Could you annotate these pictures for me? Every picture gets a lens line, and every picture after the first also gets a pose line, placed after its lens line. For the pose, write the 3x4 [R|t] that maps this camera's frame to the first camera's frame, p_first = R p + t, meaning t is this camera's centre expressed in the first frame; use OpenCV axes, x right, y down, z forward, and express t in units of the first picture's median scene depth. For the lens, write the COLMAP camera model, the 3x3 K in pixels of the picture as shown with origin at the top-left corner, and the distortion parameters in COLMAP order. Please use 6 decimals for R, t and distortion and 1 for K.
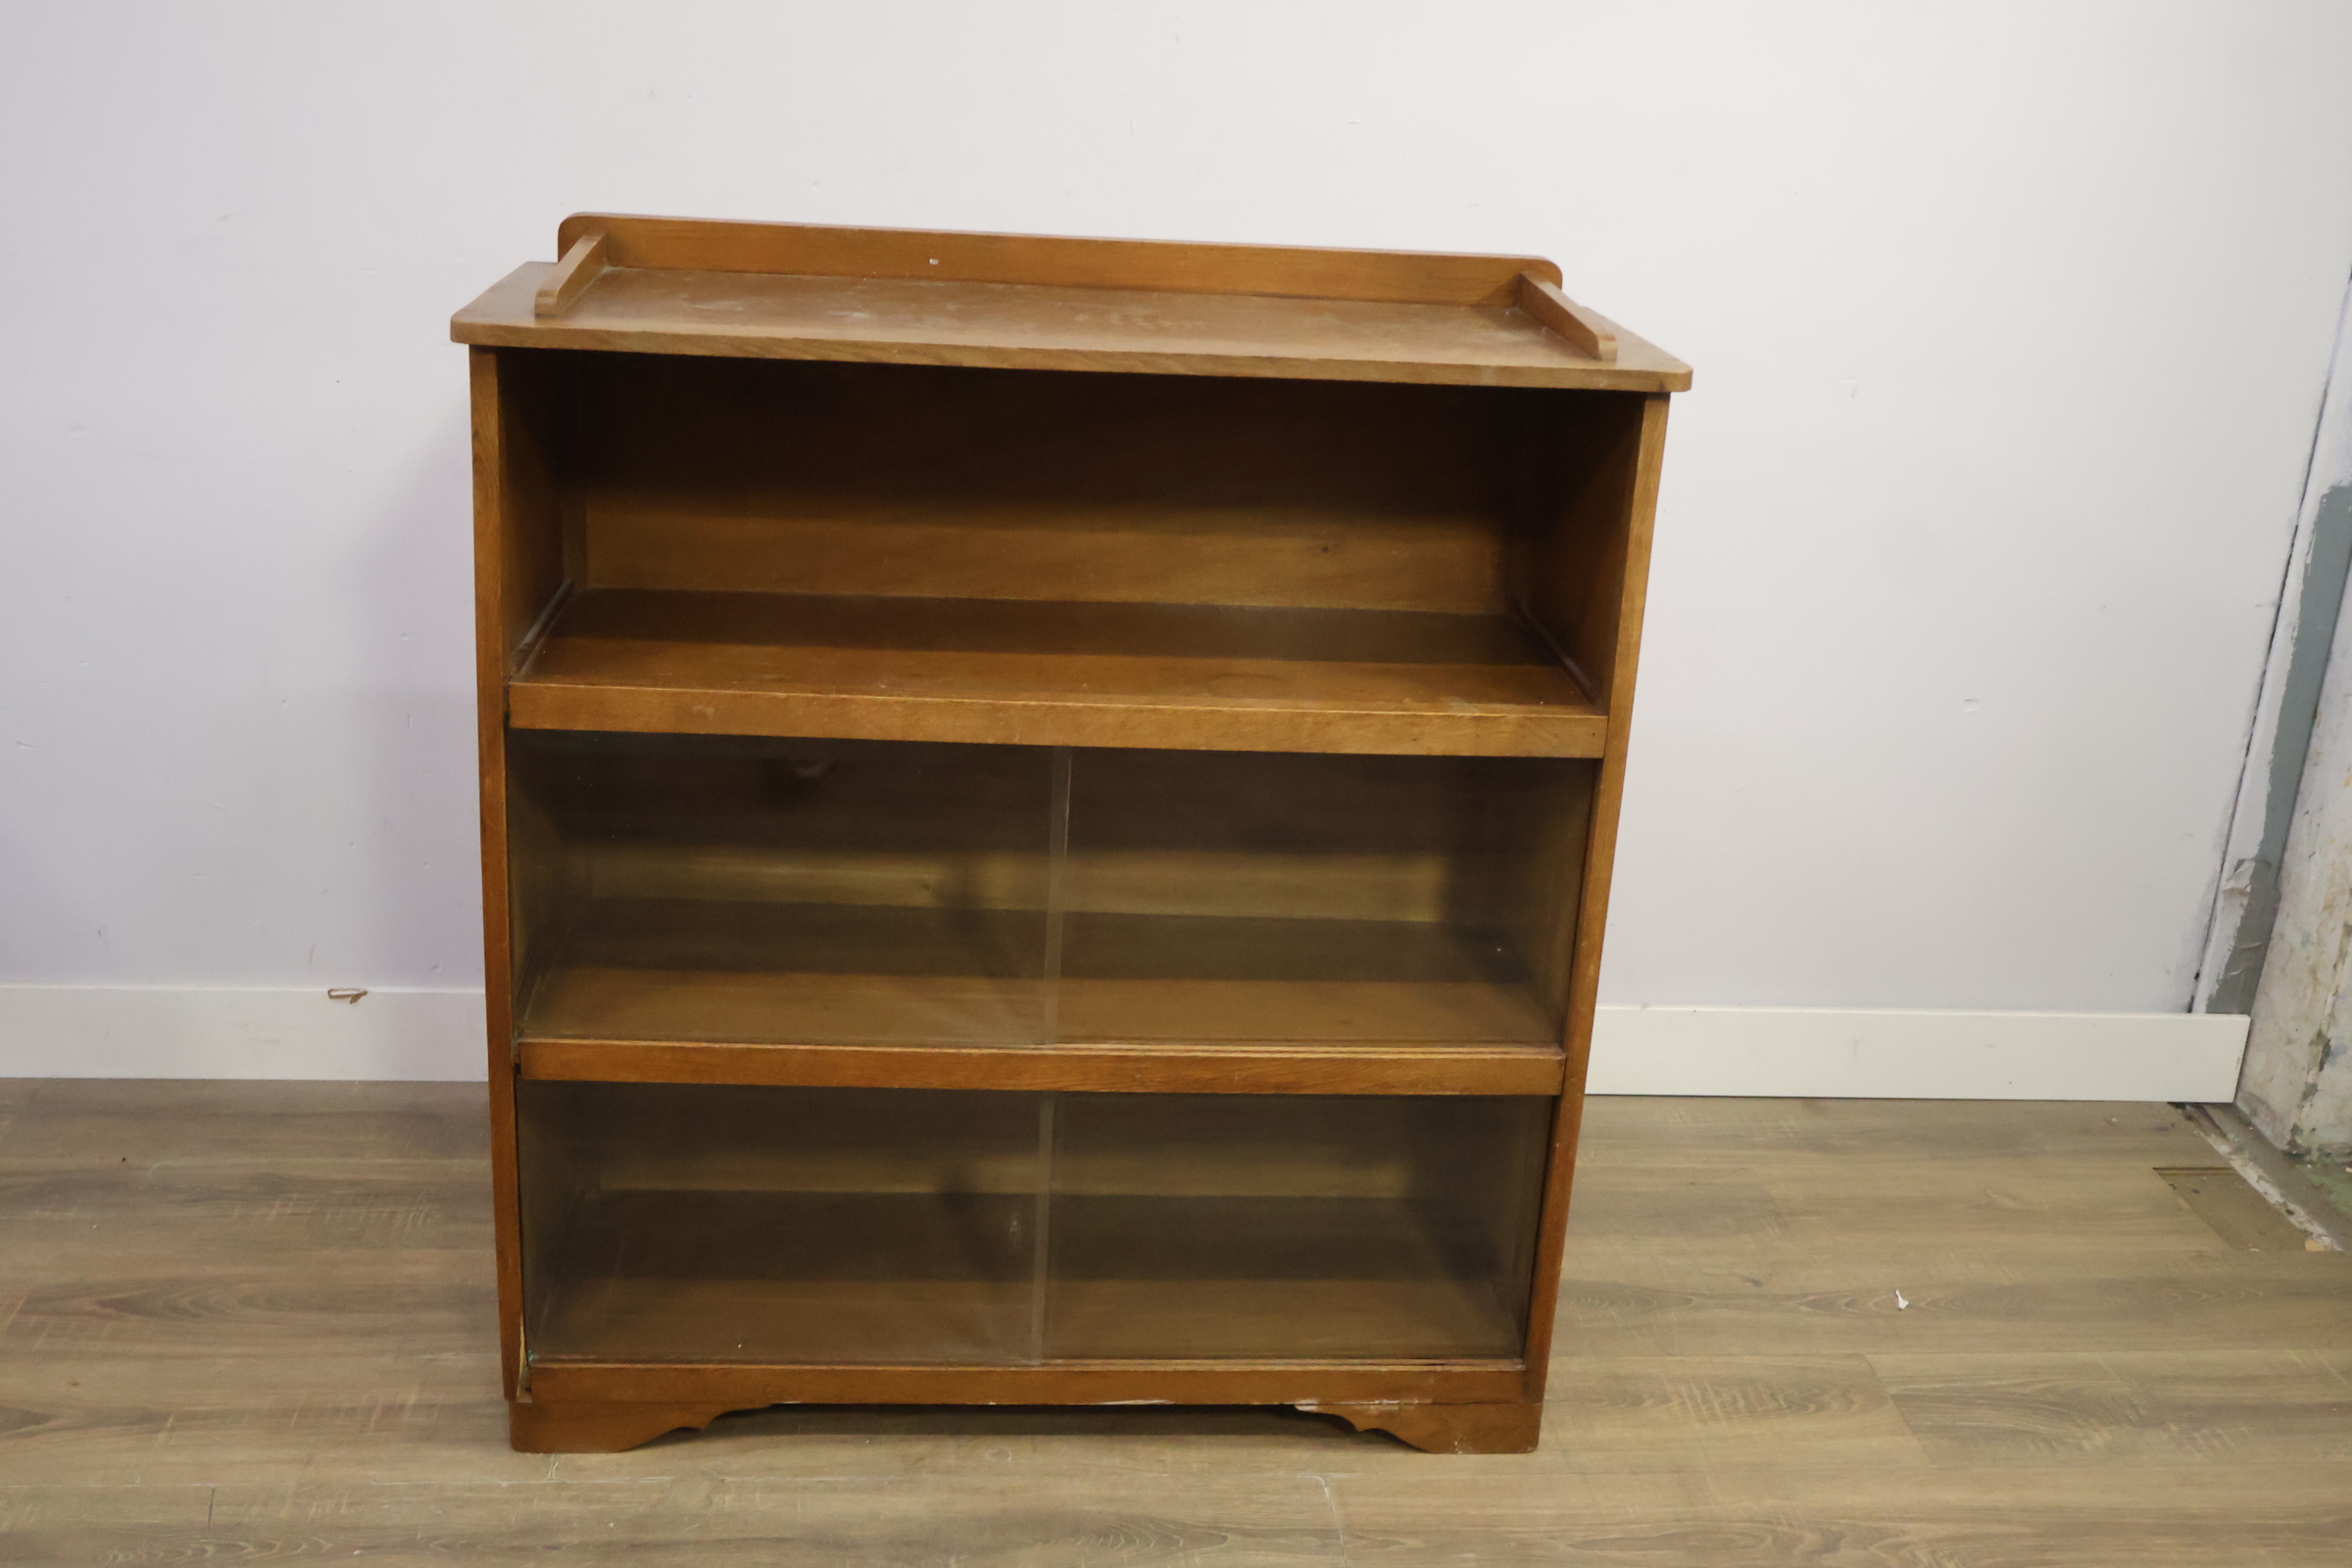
lens RADIAL K [[2529.5, 0, 1172.0], [0, 2529.5, 785.4], [0, 0, 1]] dist [-0.008439, 0.015203]
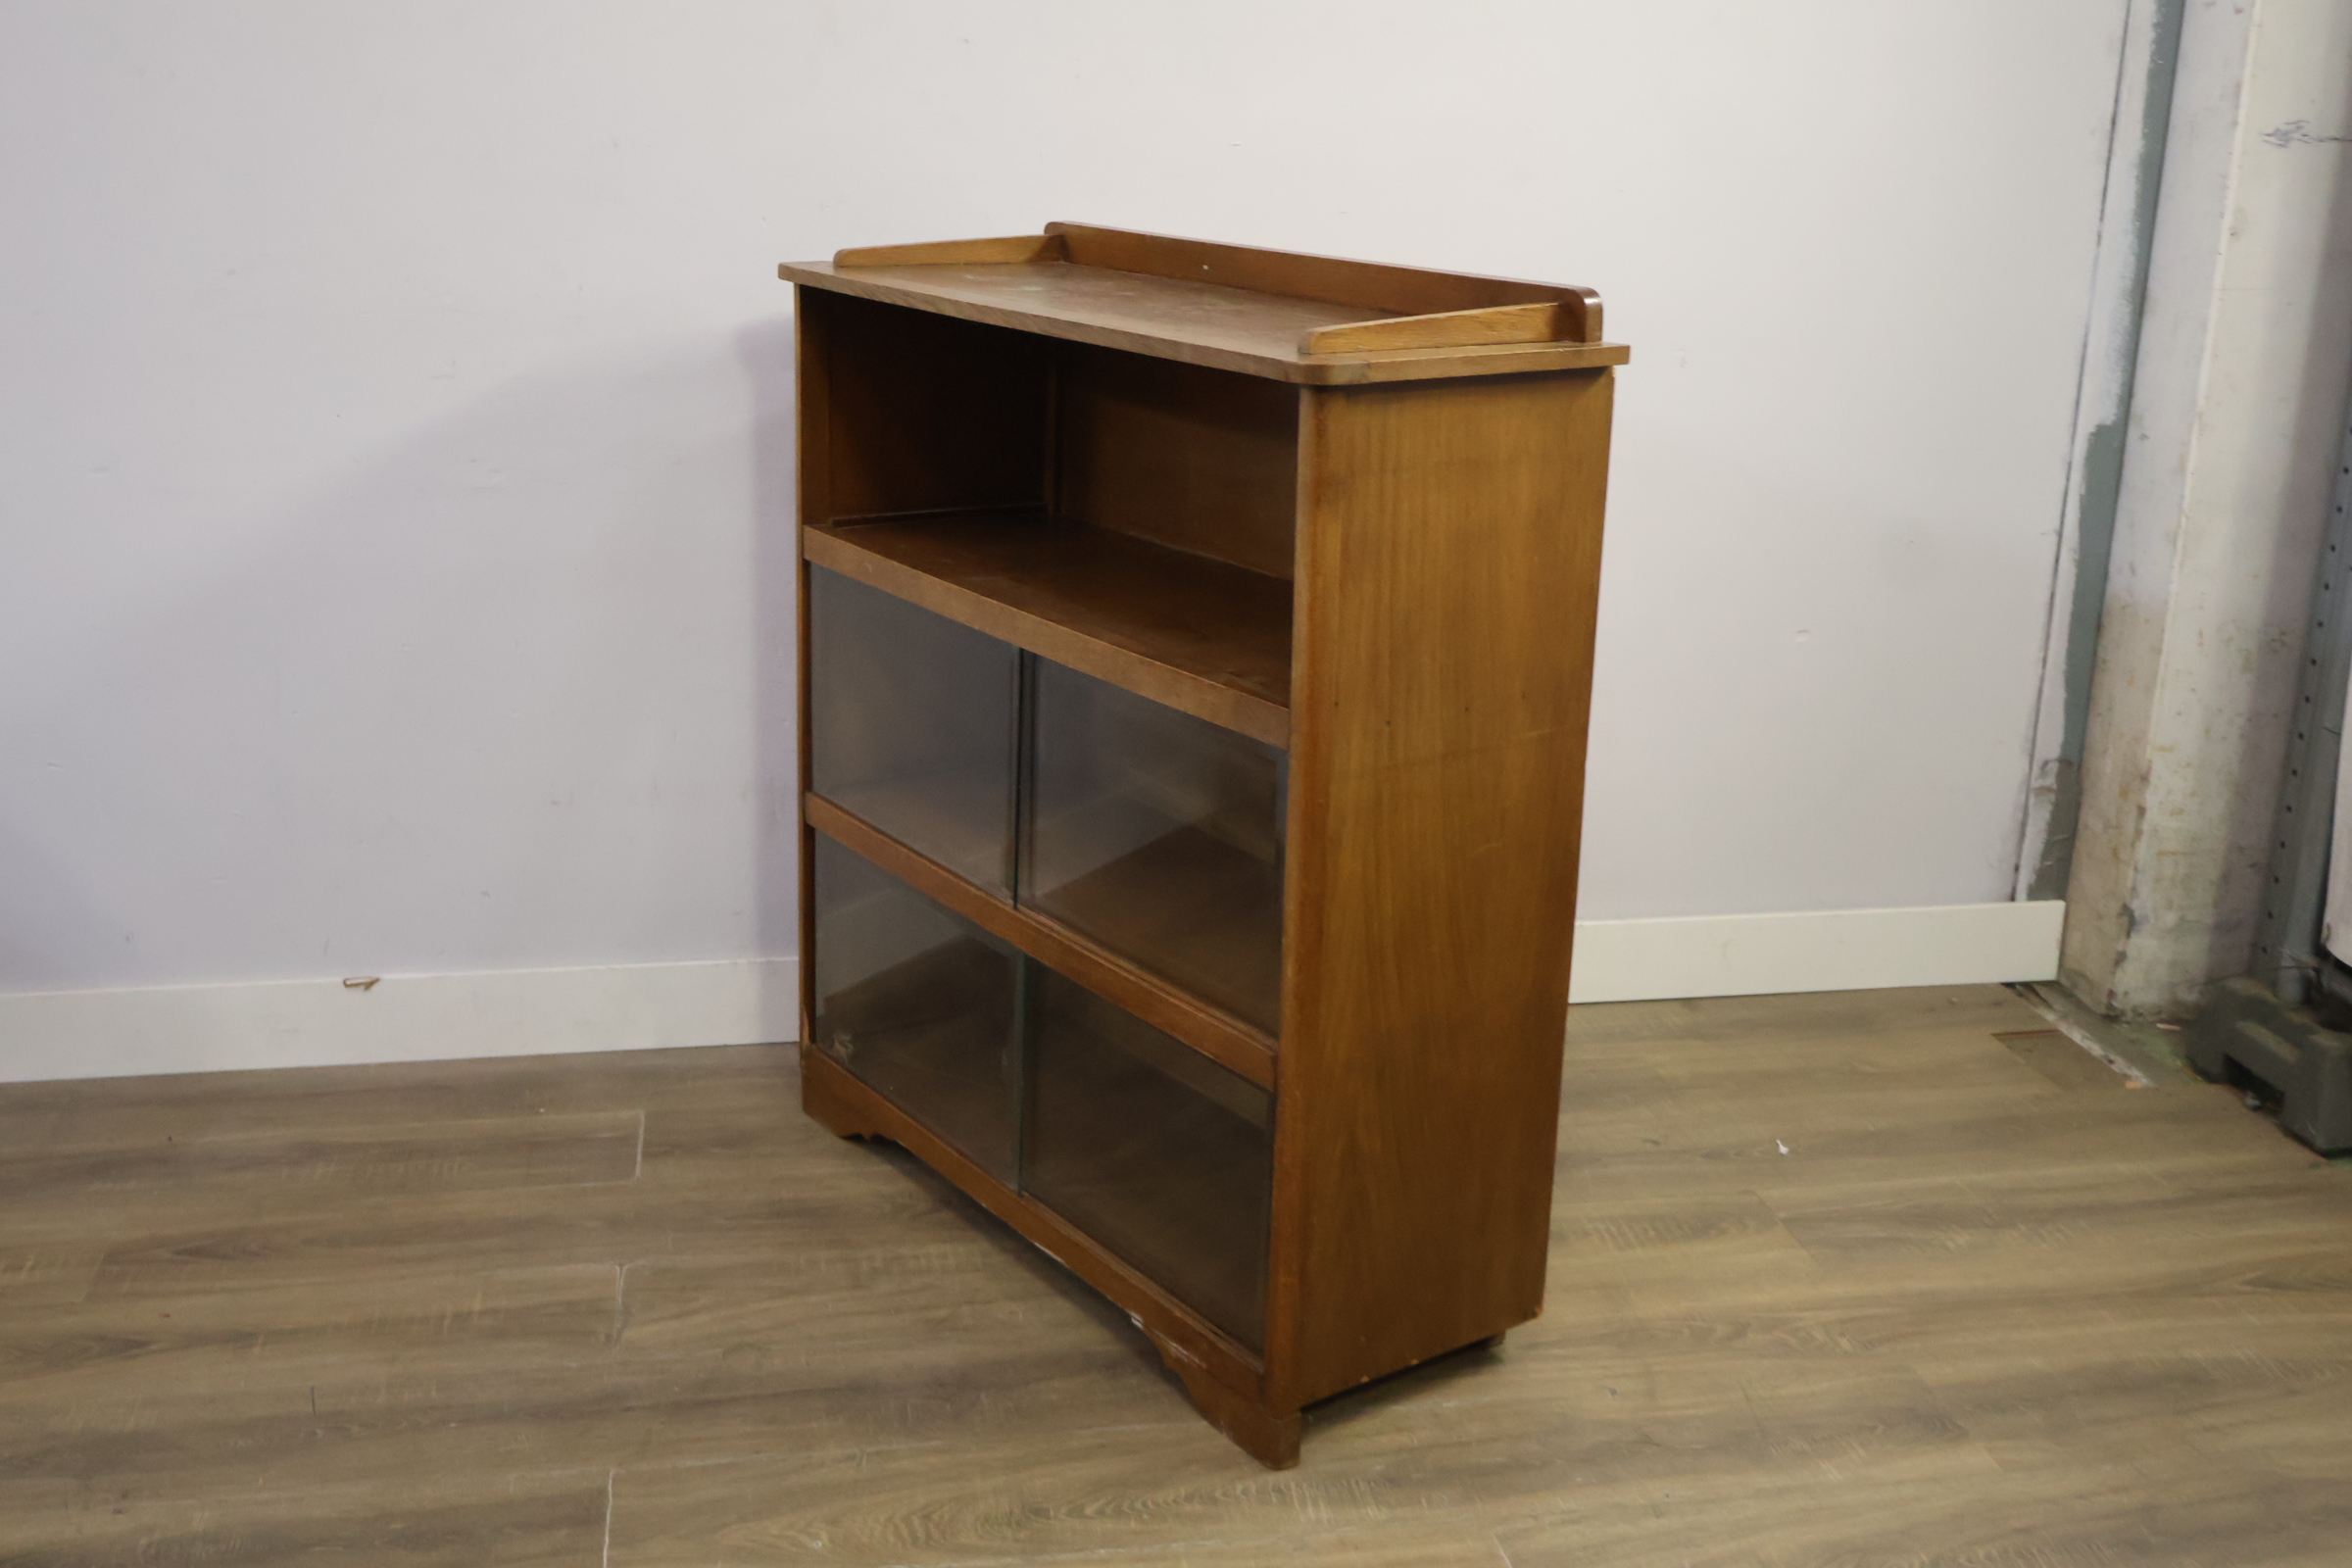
lens RADIAL K [[2560.1, 0, 1179.5], [0, 2560.1, 785.3], [0, 0, 1]] dist [0.000045, -0.013364]
pose [[0.995718, -0.060732, 0.069701, -0.054806], [0.063594, 0.997190, -0.039605, 0.074232], [-0.067100, 0.043868, 0.996781, -0.144333]]
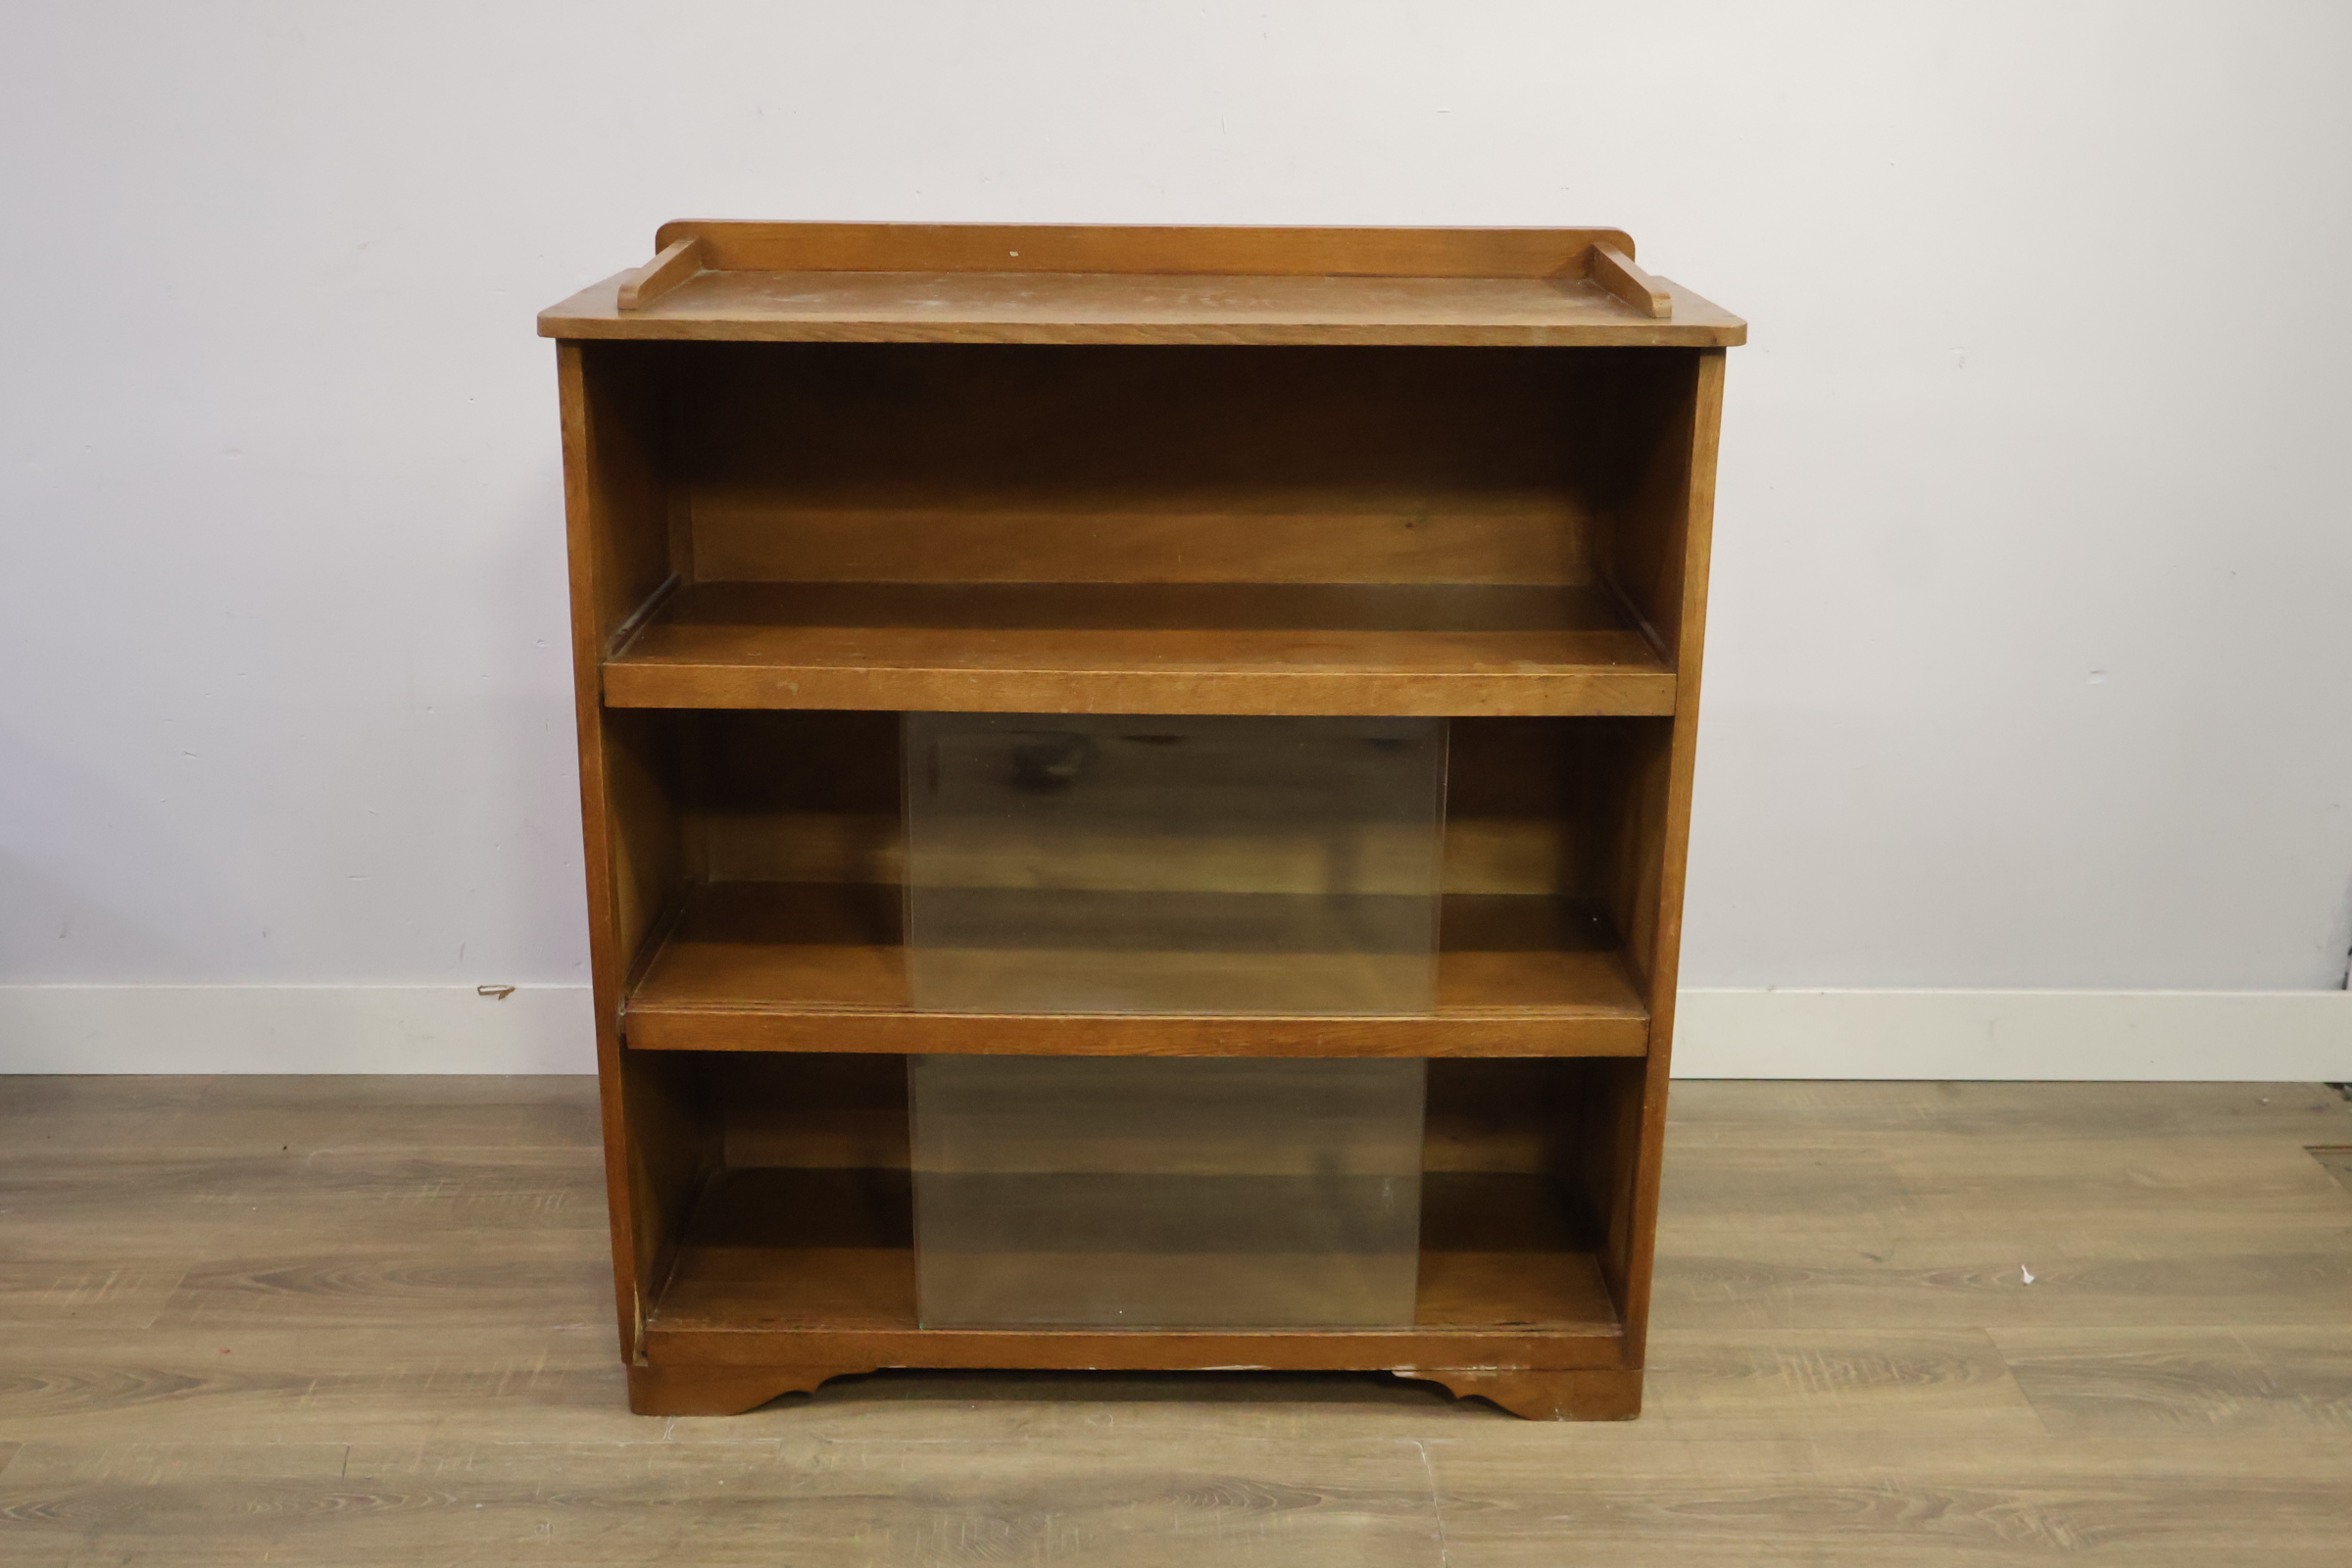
lens RADIAL K [[2538.1, 0, 1173.8], [0, 2538.1, 783.8], [0, 0, 1]] dist [-0.004358, 0.016783]
pose [[0.995719, -0.020917, -0.090034, 0.054258], [0.018928, 0.999559, -0.022895, 0.030851], [0.090473, 0.021093, 0.995676, -0.017975]]
